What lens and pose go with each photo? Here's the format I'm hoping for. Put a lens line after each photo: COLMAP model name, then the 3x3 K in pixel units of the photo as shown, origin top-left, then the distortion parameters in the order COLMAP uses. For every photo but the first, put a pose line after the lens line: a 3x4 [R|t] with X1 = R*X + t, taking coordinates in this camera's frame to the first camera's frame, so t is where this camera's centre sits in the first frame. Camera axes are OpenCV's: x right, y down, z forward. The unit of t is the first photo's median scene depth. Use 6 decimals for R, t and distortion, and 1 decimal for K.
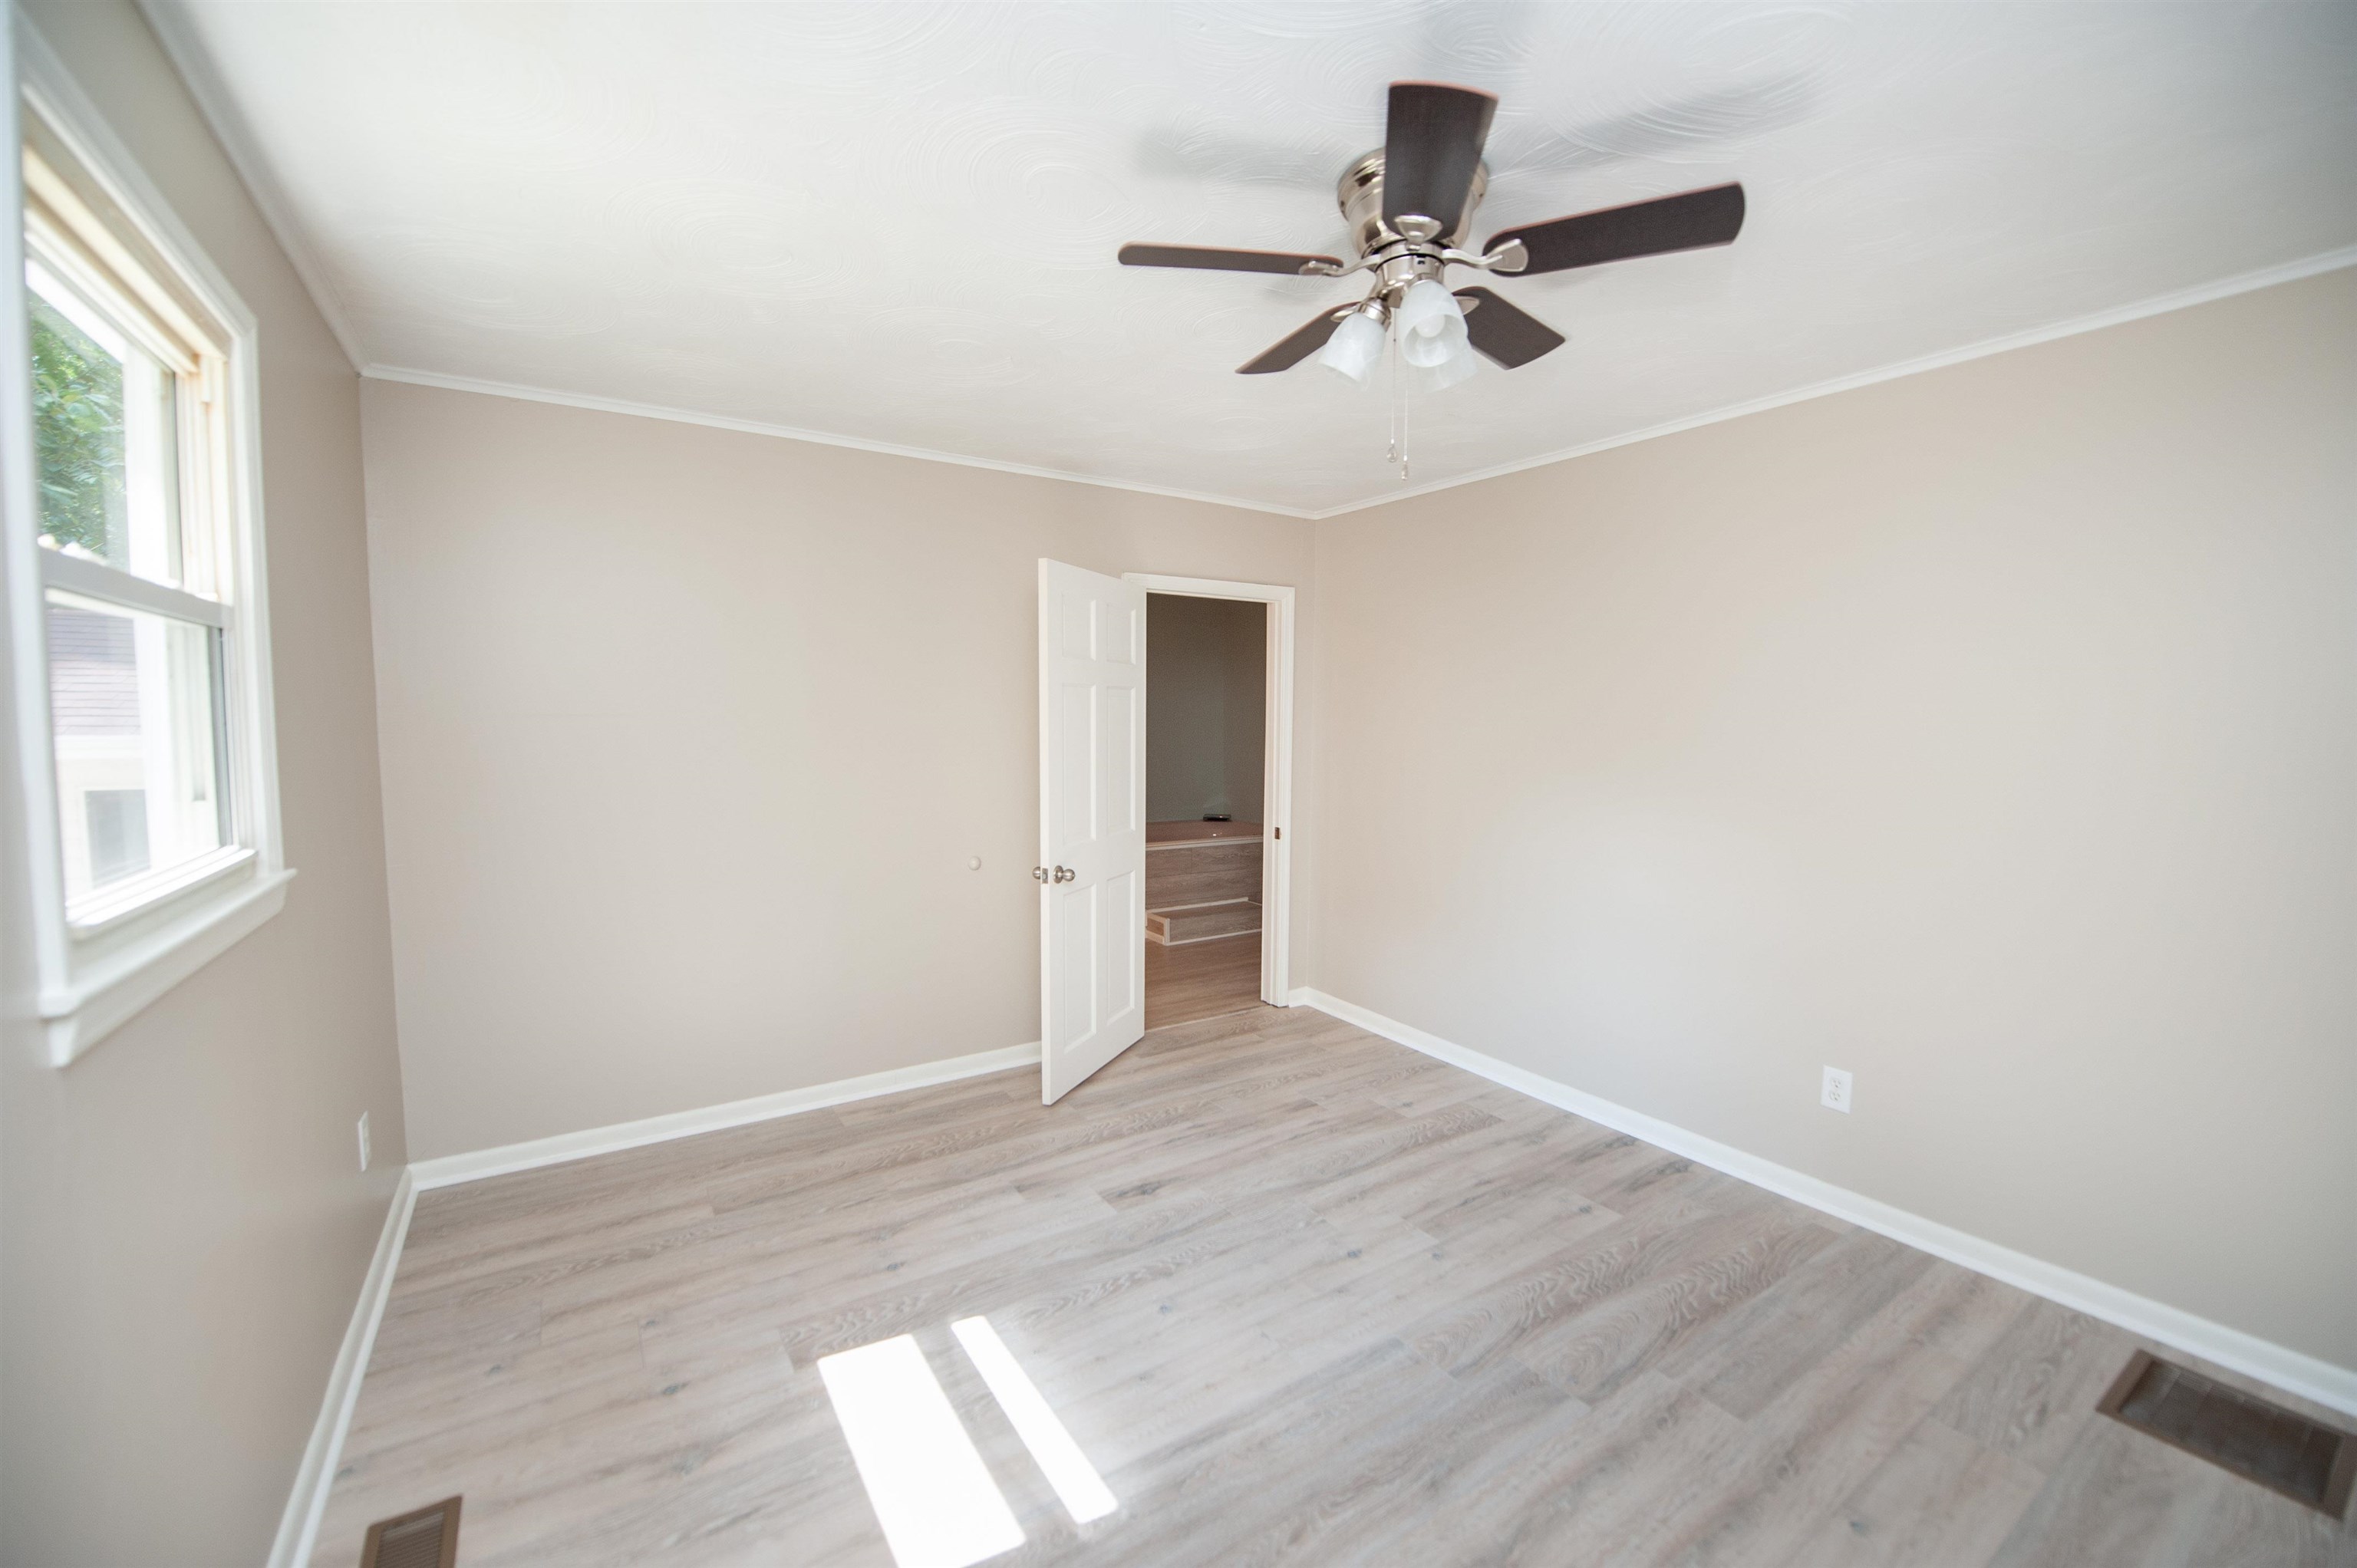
lens RADIAL K [[952.7, 0, 1185.6], [0, 952.7, 794.6], [0, 0, 1]] dist [-0.016090, -0.000621]
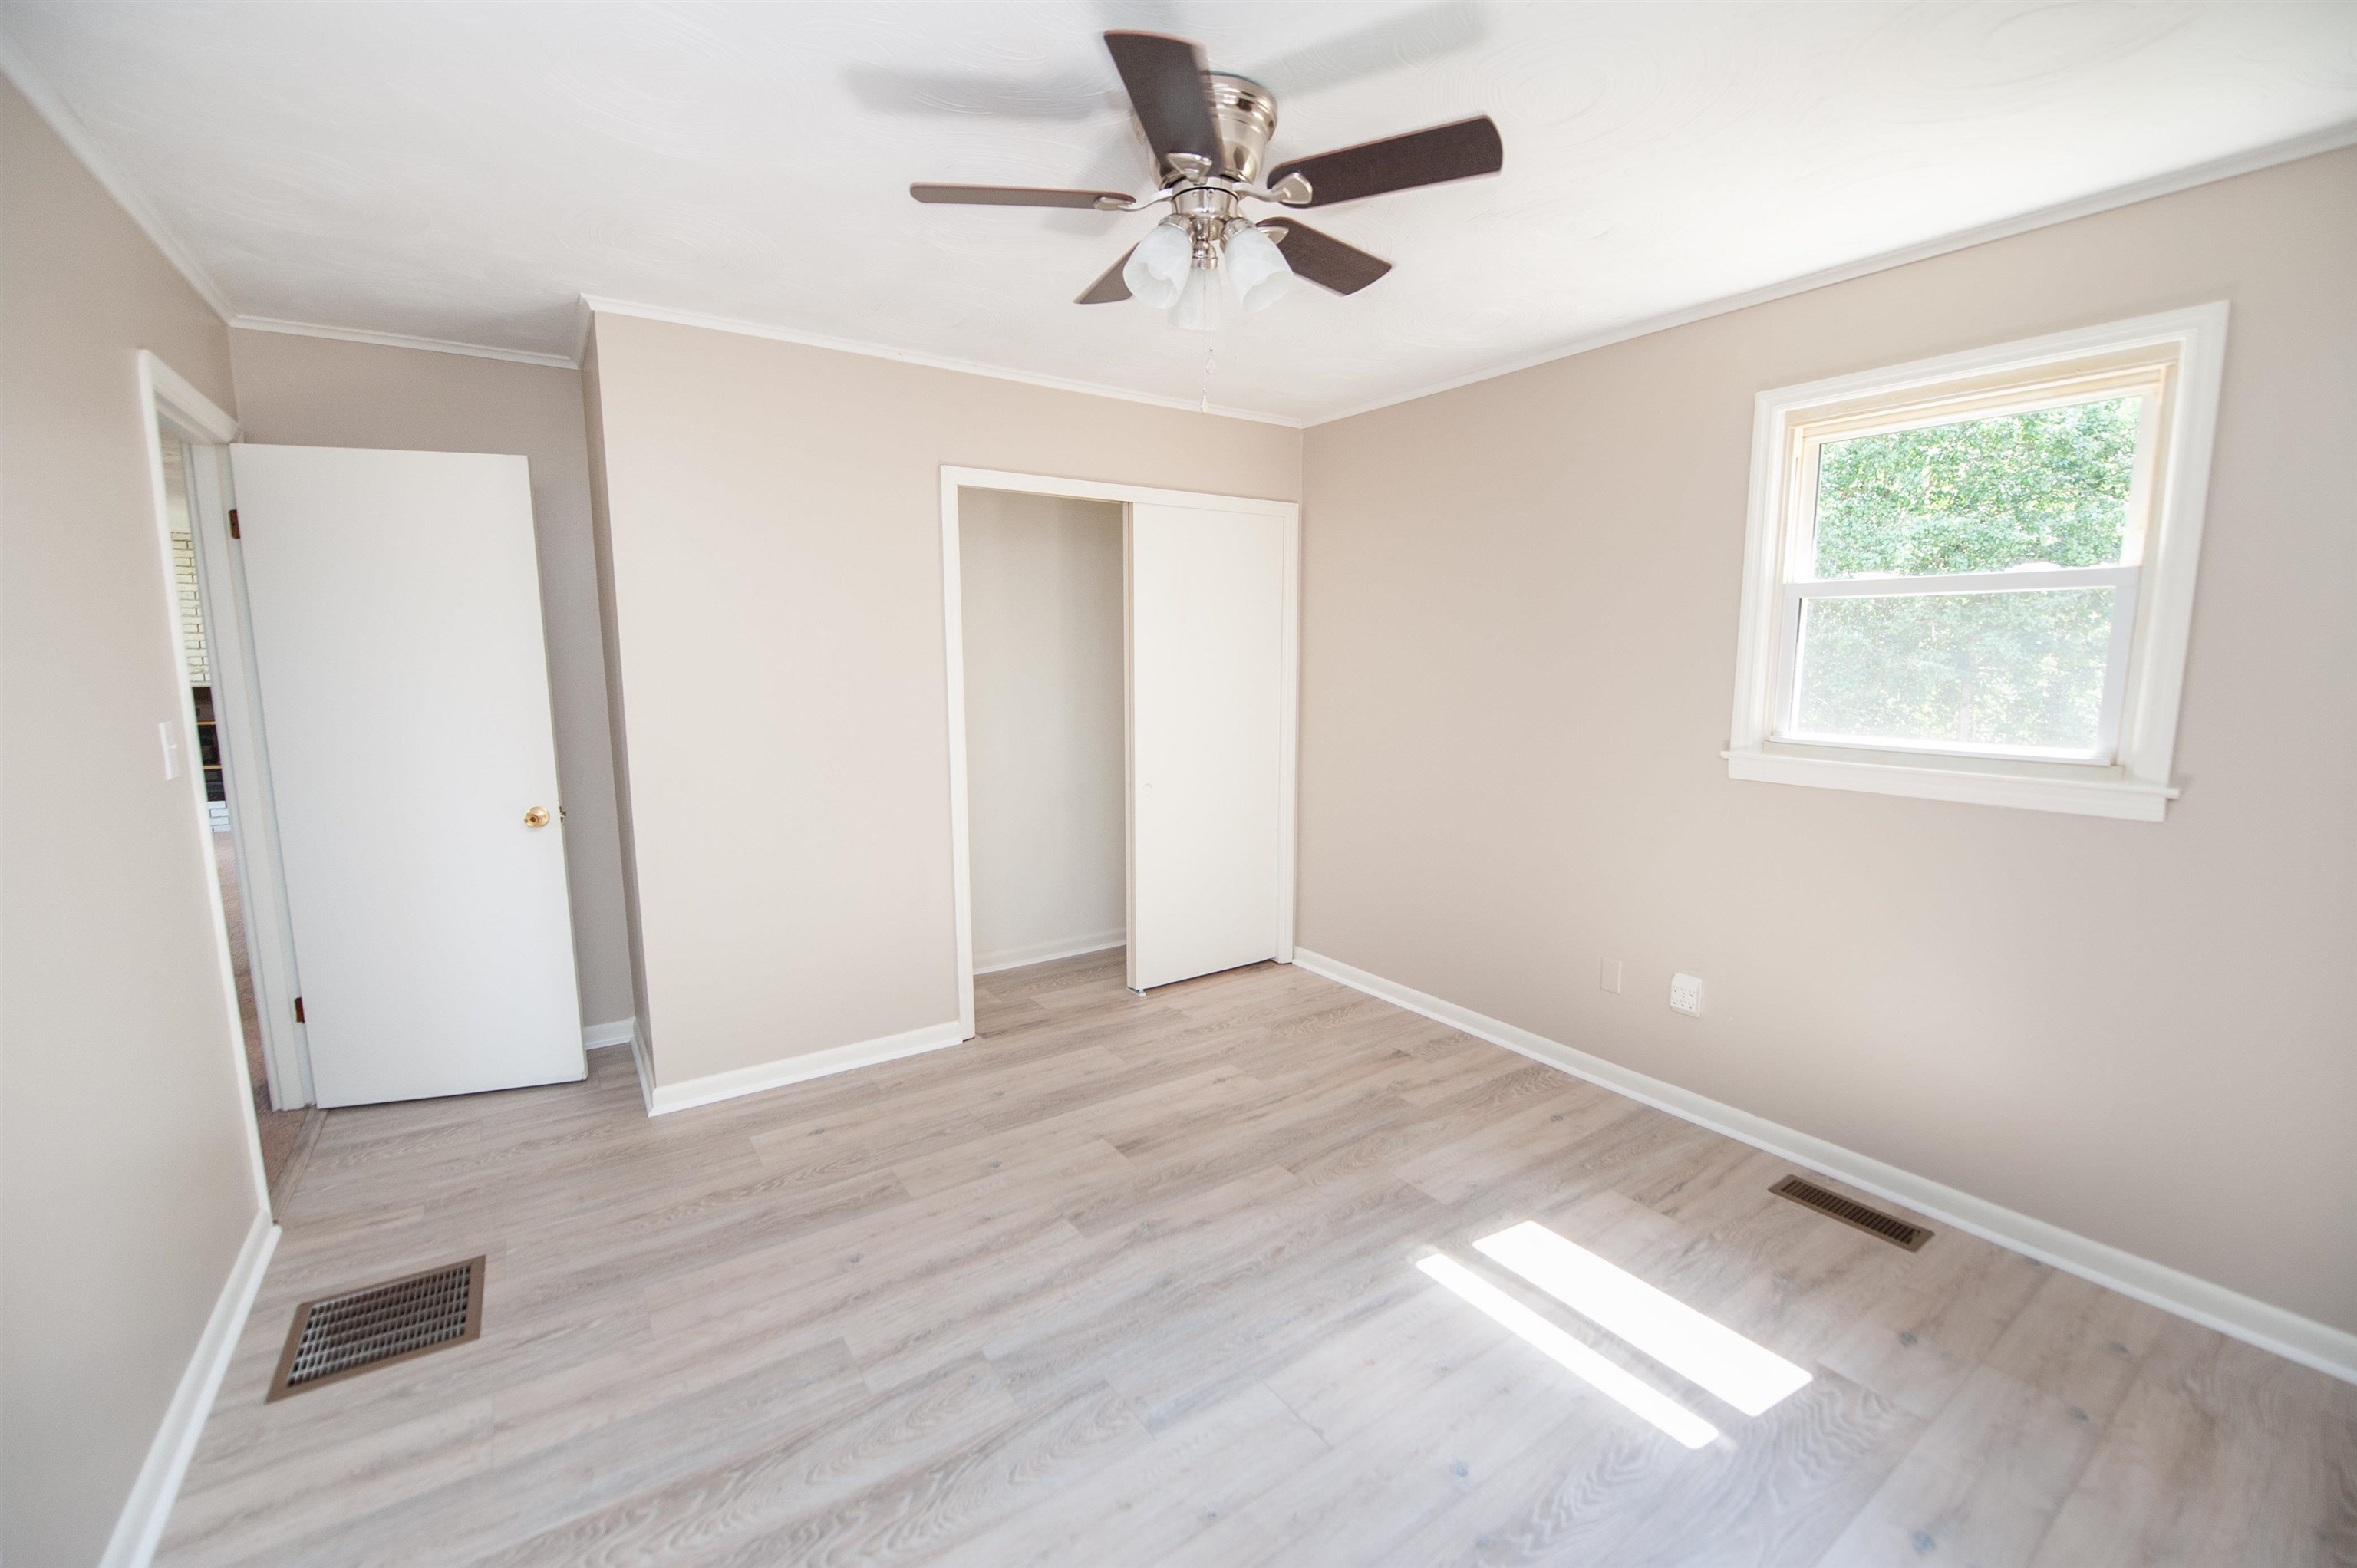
lens RADIAL K [[952.7, 0, 1185.6], [0, 952.7, 794.6], [0, 0, 1]] dist [-0.016090, -0.000621]
pose [[-0.999833, -0.004754, -0.017668, 0.233103], [-0.008591, 0.974570, 0.223920, -0.137650], [0.016154, 0.224034, -0.974447, 1.821401]]
